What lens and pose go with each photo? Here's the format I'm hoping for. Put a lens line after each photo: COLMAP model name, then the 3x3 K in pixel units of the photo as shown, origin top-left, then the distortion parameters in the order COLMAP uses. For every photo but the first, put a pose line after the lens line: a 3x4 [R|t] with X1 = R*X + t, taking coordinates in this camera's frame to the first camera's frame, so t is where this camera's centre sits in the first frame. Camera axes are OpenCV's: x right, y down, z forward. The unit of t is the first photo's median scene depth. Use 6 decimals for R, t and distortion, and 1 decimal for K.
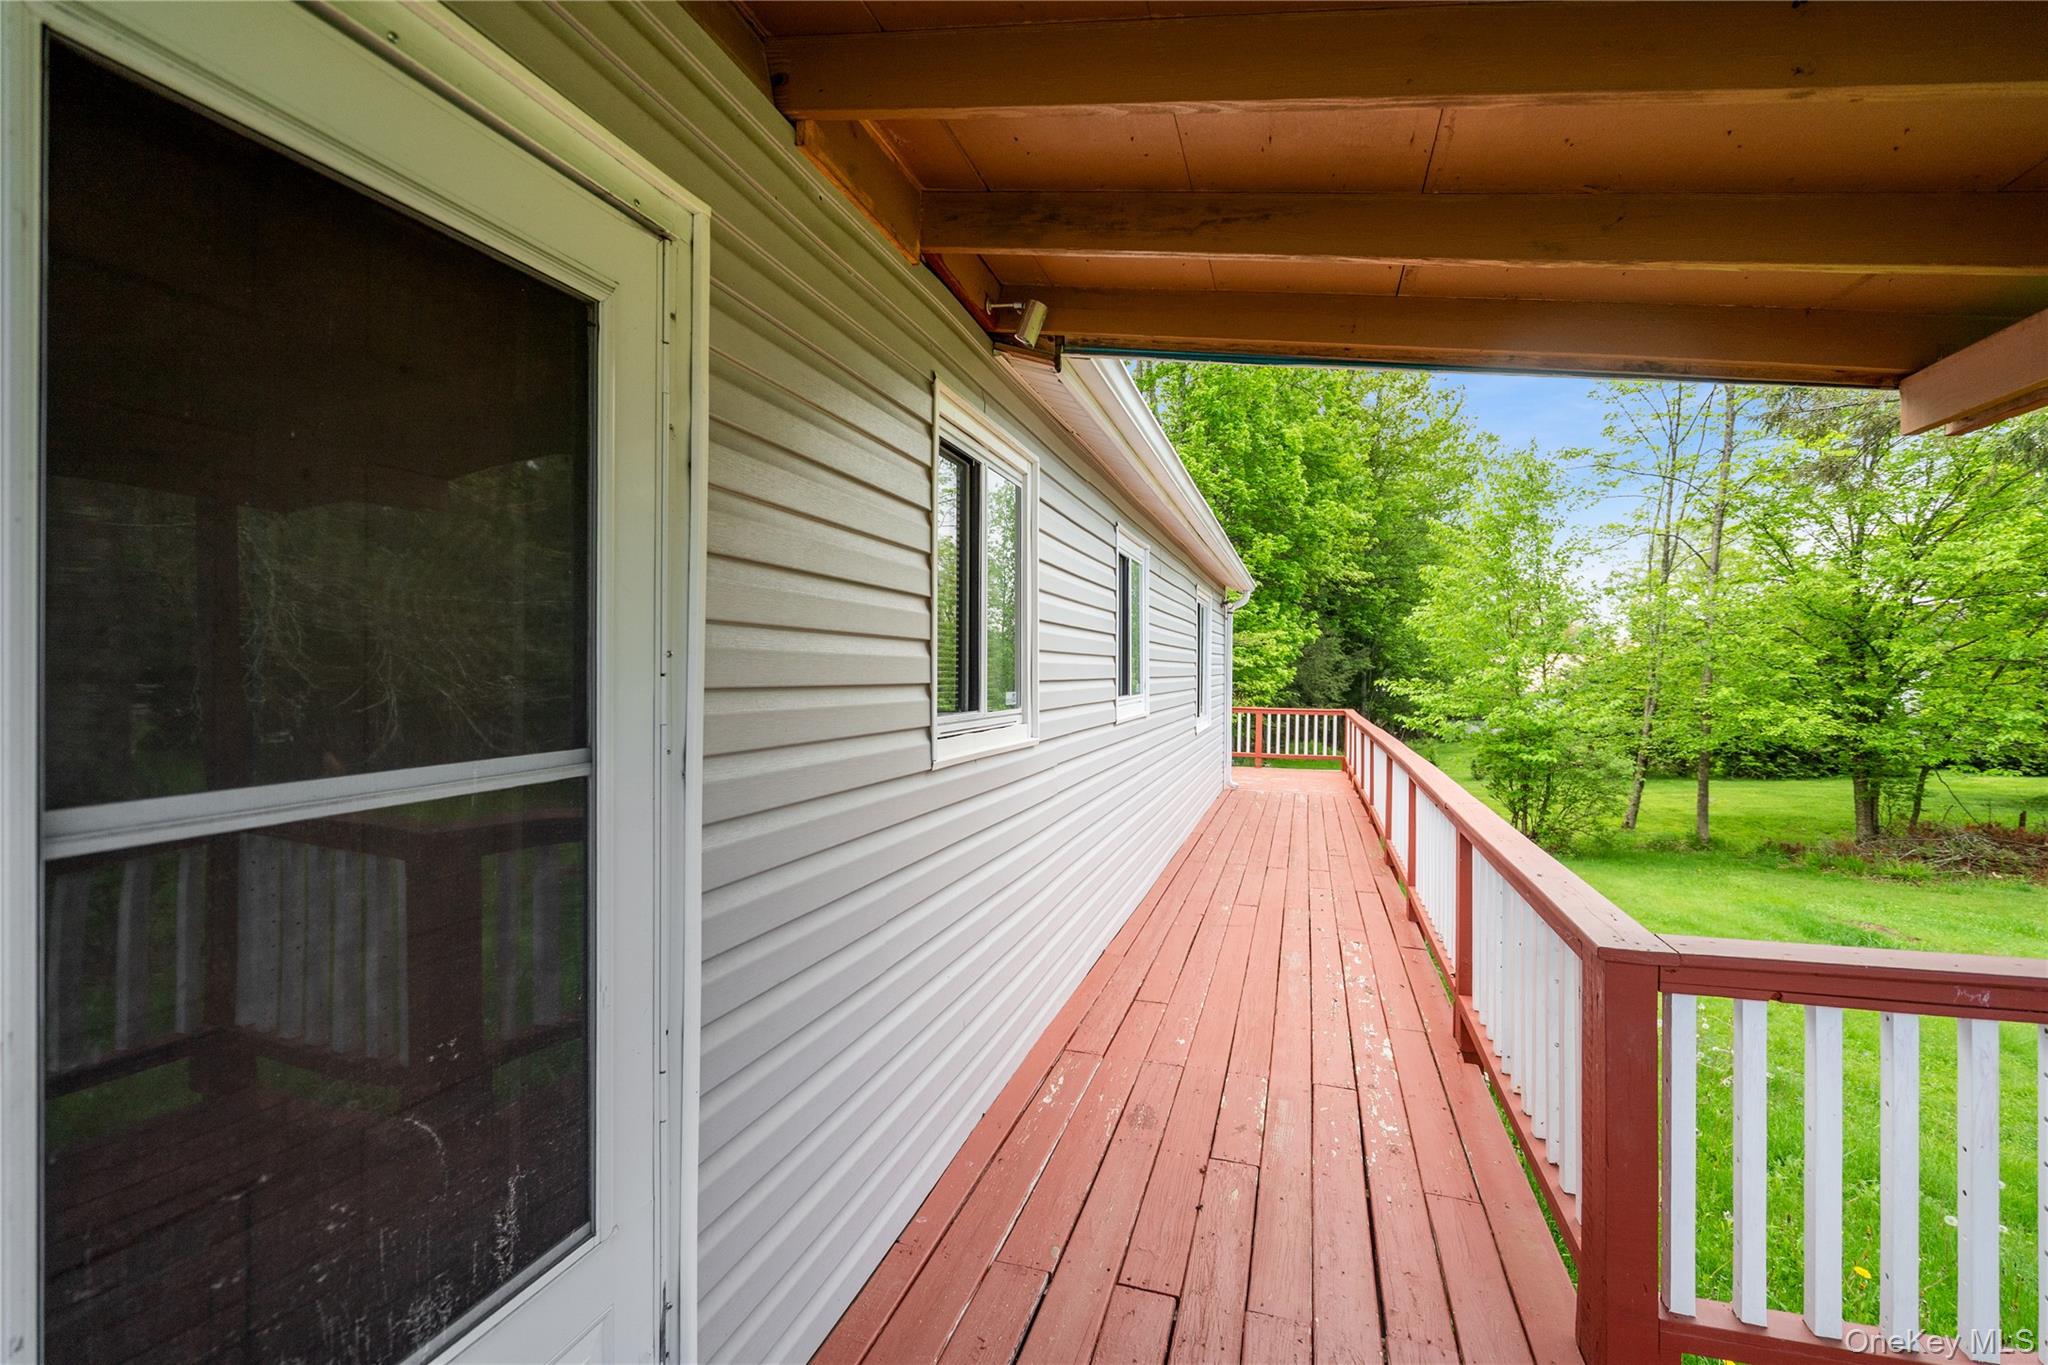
lens RADIAL K [[951.3, 0, 1022.3], [0, 951.3, 679.6], [0, 0, 1]] dist [-0.000179, 0.001087]
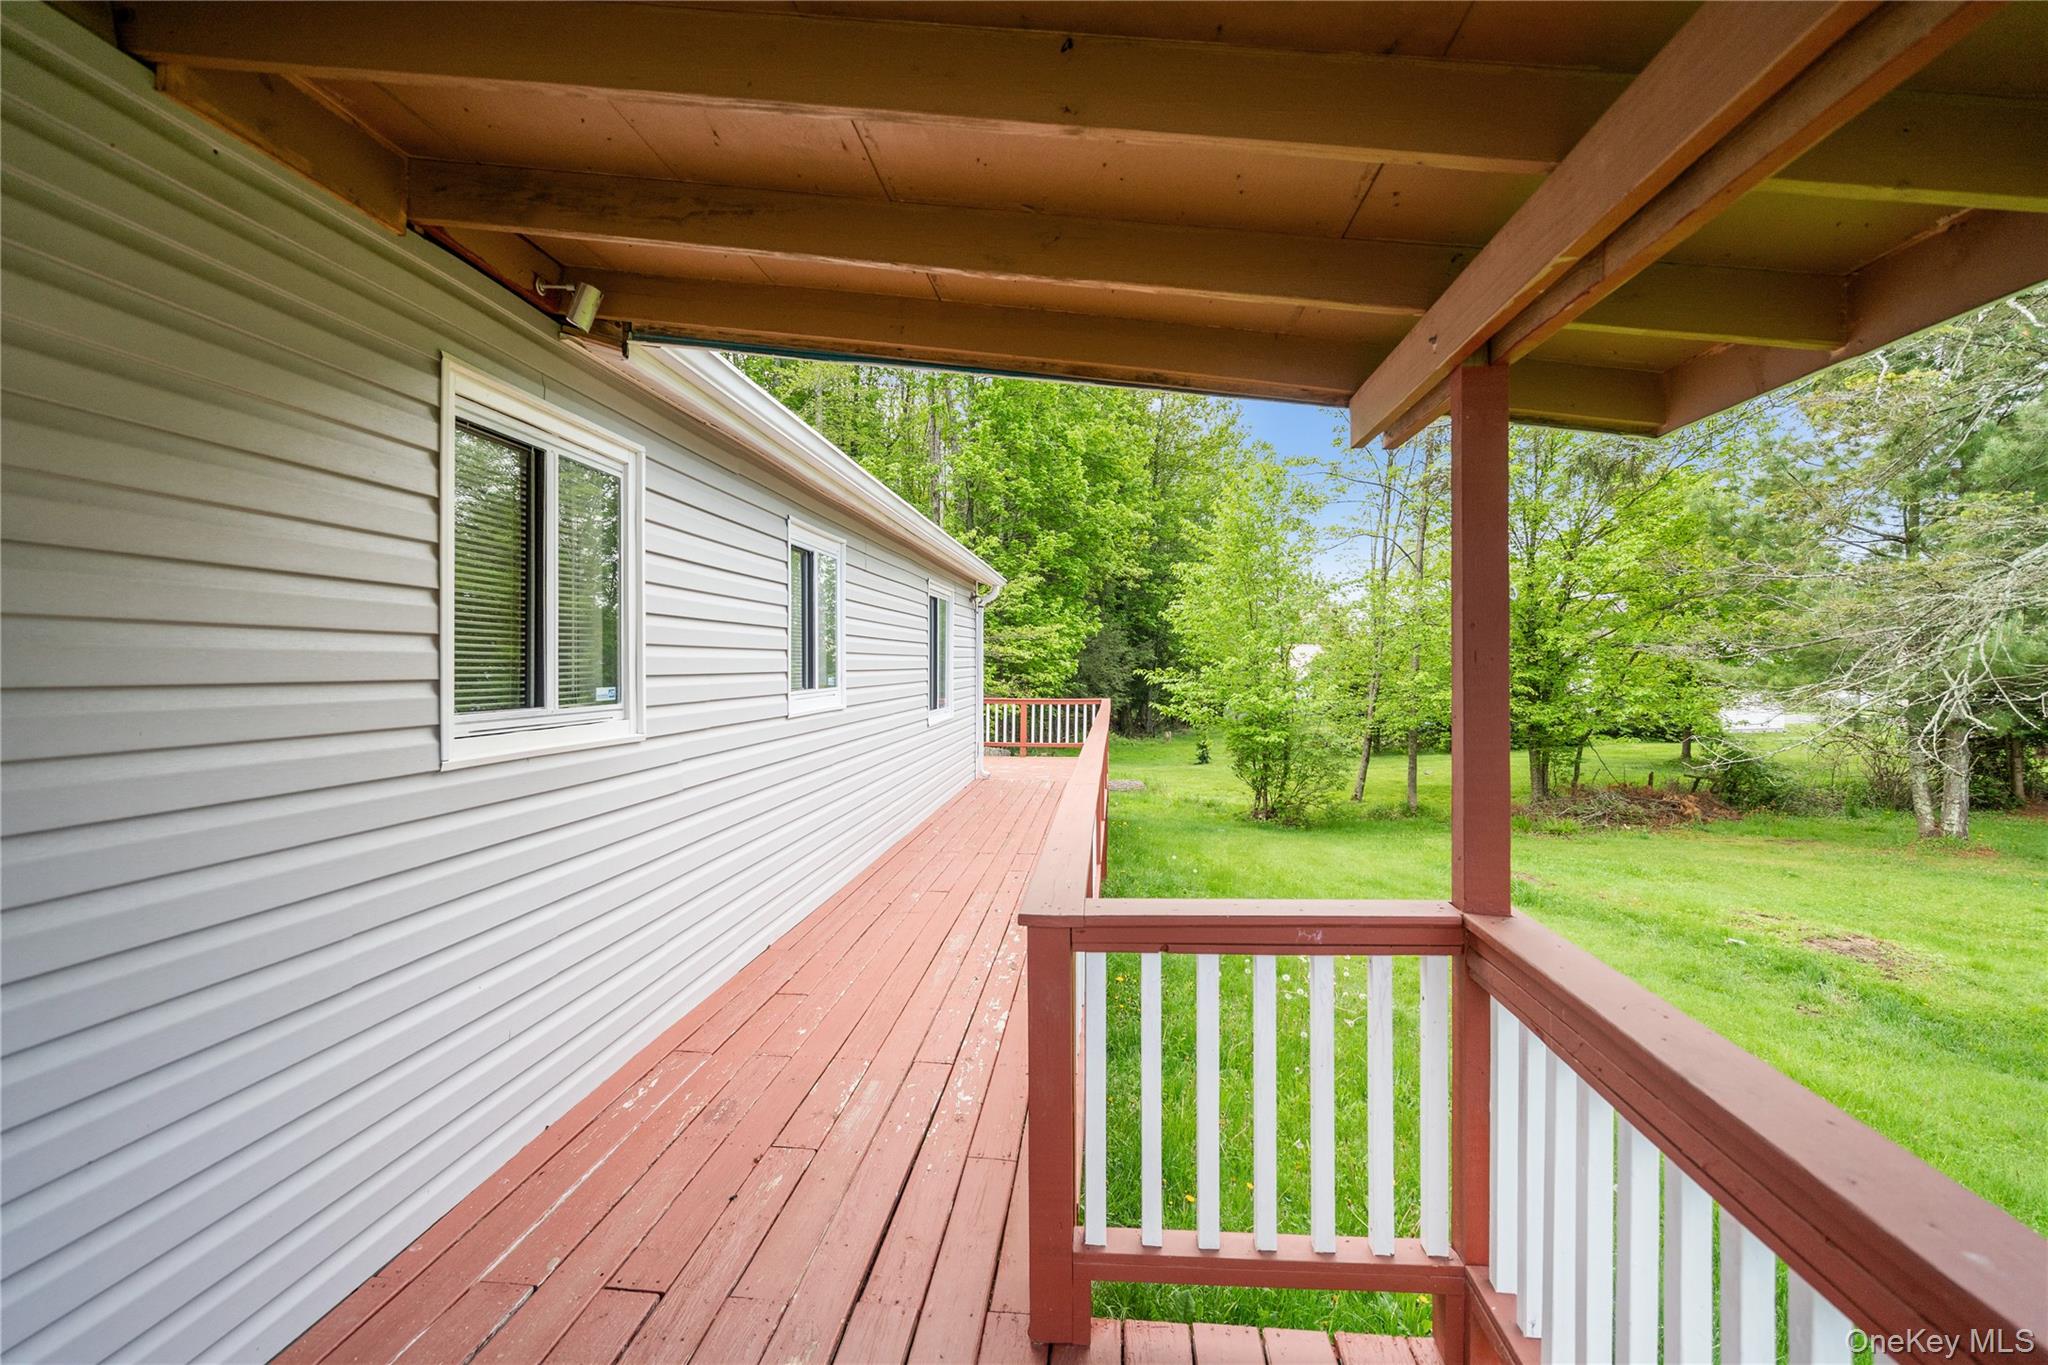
lens RADIAL K [[942.3, 0, 1022.2], [0, 942.3, 674.5], [0, 0, 1]] dist [-0.001826, 0.000559]
pose [[0.980972, -0.015937, 0.193496, 0.161989], [0.015825, 0.999873, 0.002128, 0.003272], [-0.193505, 0.000974, 0.981099, -0.017478]]
